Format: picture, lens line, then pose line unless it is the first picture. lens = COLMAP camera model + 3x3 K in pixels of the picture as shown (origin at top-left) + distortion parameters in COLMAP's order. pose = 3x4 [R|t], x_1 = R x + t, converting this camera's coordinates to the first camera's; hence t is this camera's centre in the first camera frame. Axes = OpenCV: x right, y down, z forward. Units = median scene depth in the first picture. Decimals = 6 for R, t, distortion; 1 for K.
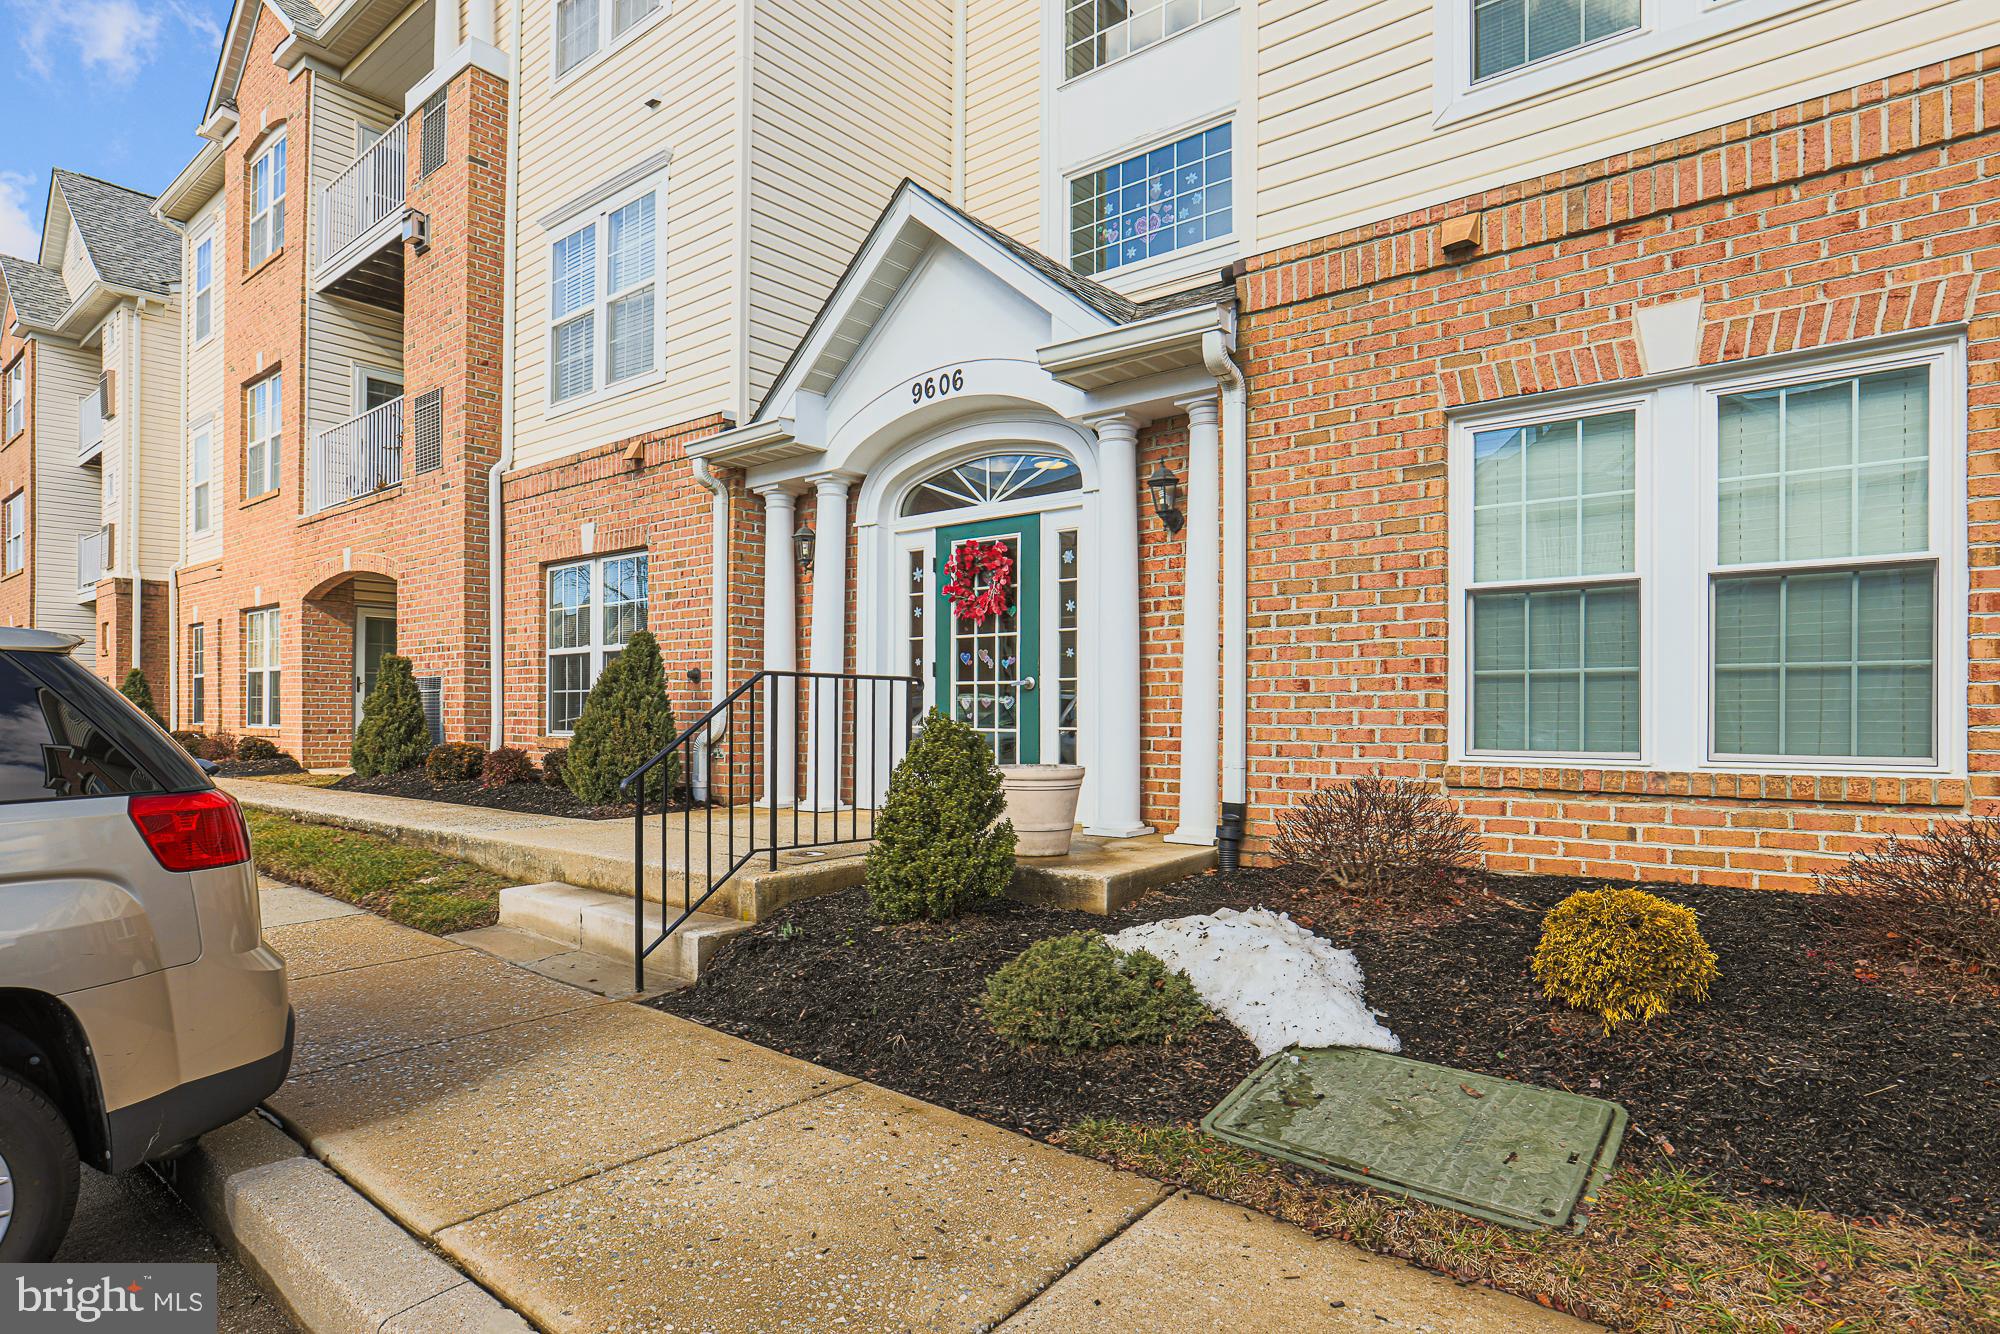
lens RADIAL K [[1076.7, 0, 999.7], [0, 1076.7, 708.9], [0, 0, 1]] dist [-0.001803, -0.000266]
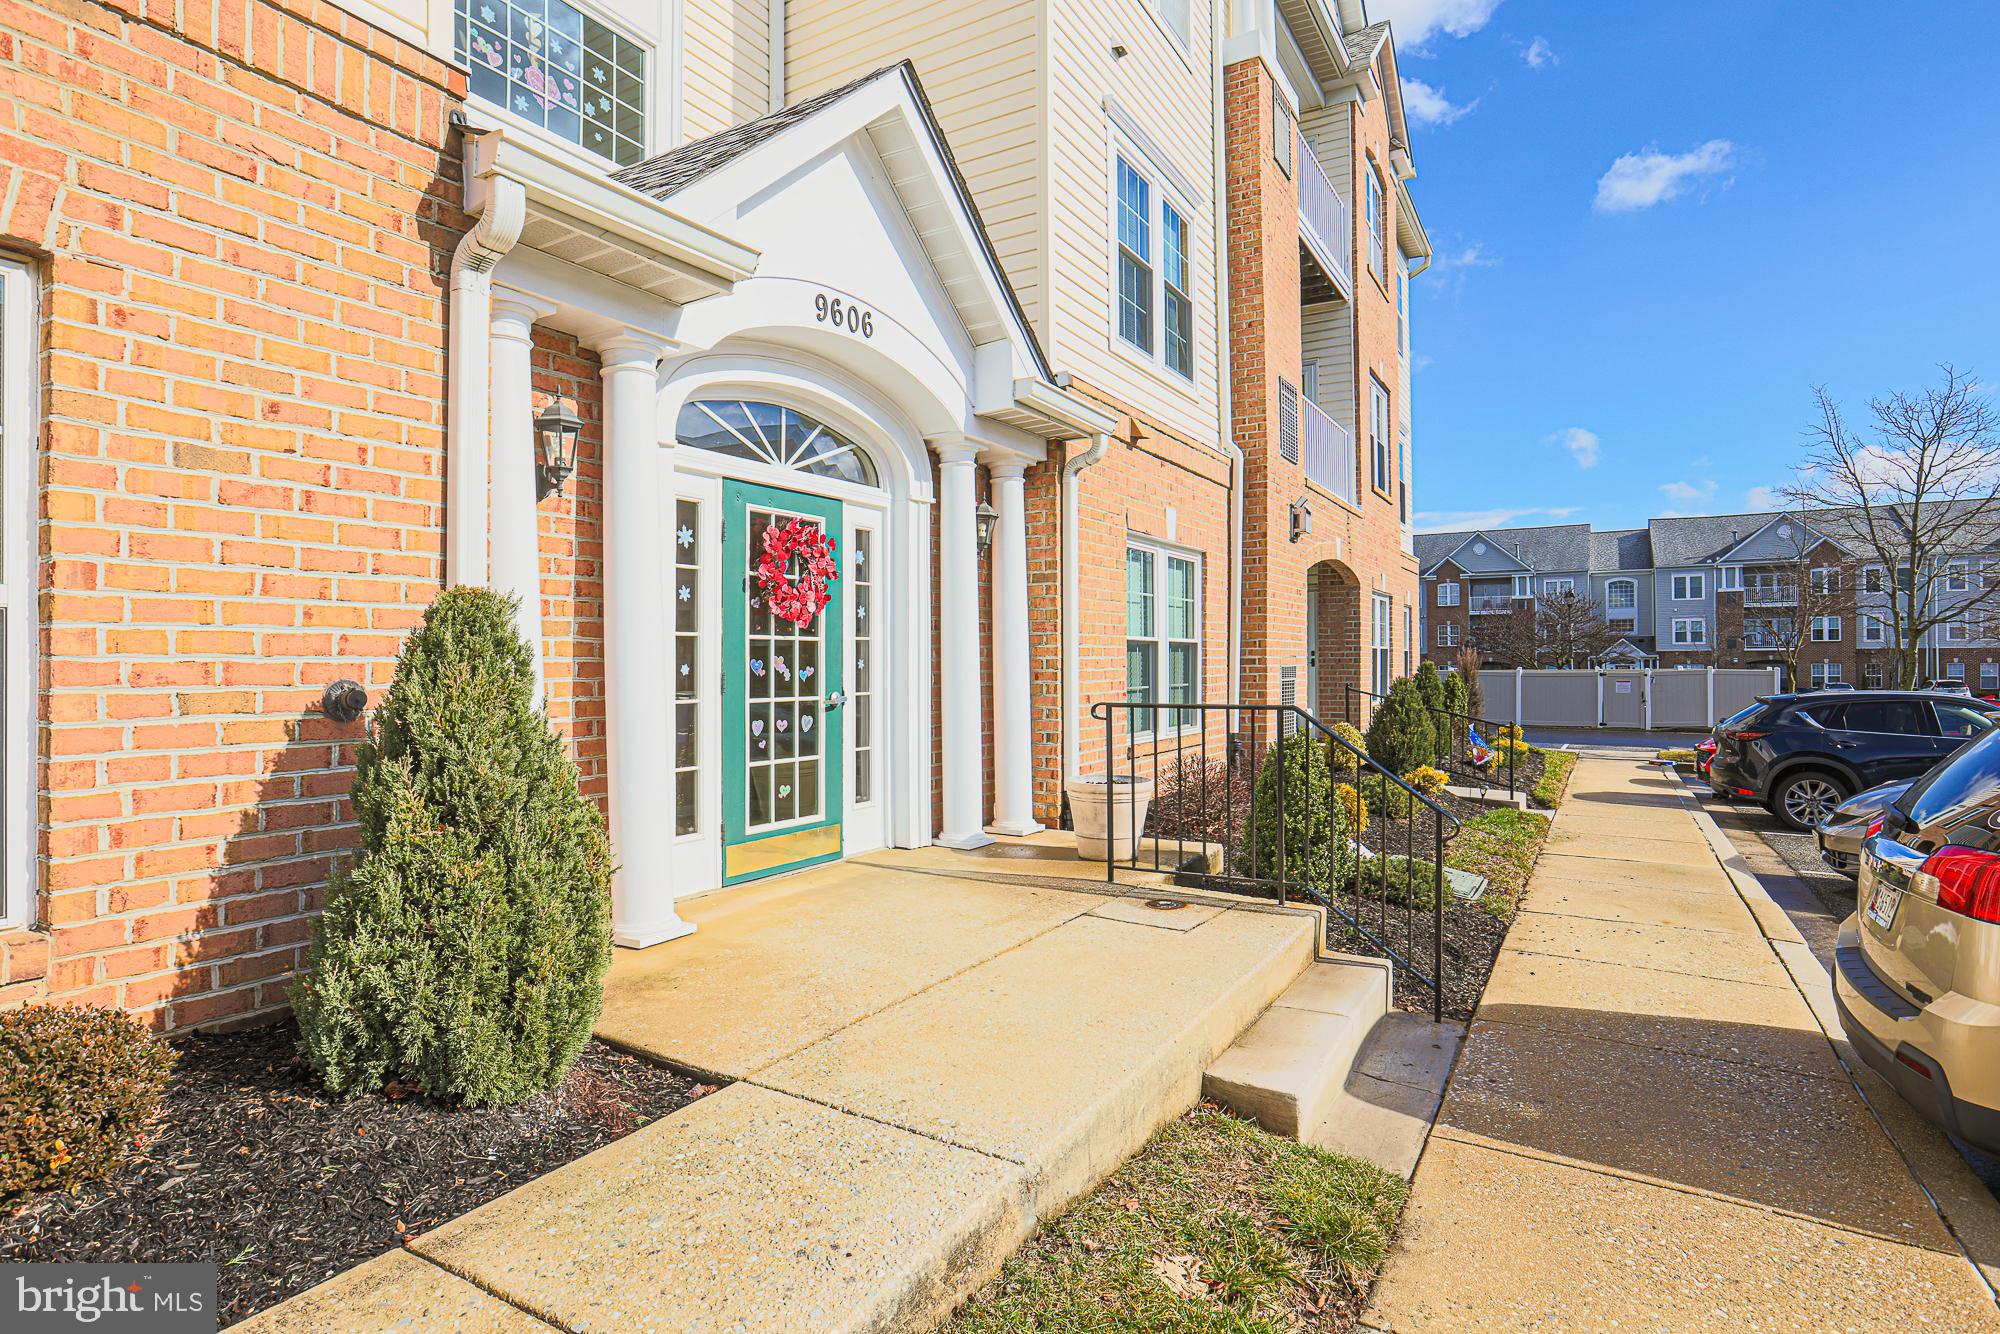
lens RADIAL K [[1038.0, 0, 1000.0], [0, 1038.0, 667.0], [0, 0, 1]] dist [-0.005661, -0.000778]
pose [[-0.146064, -0.007897, 0.989244, -0.773305], [-0.001624, 0.999969, 0.007742, -0.053815], [-0.989274, -0.000475, -0.146072, 0.958991]]
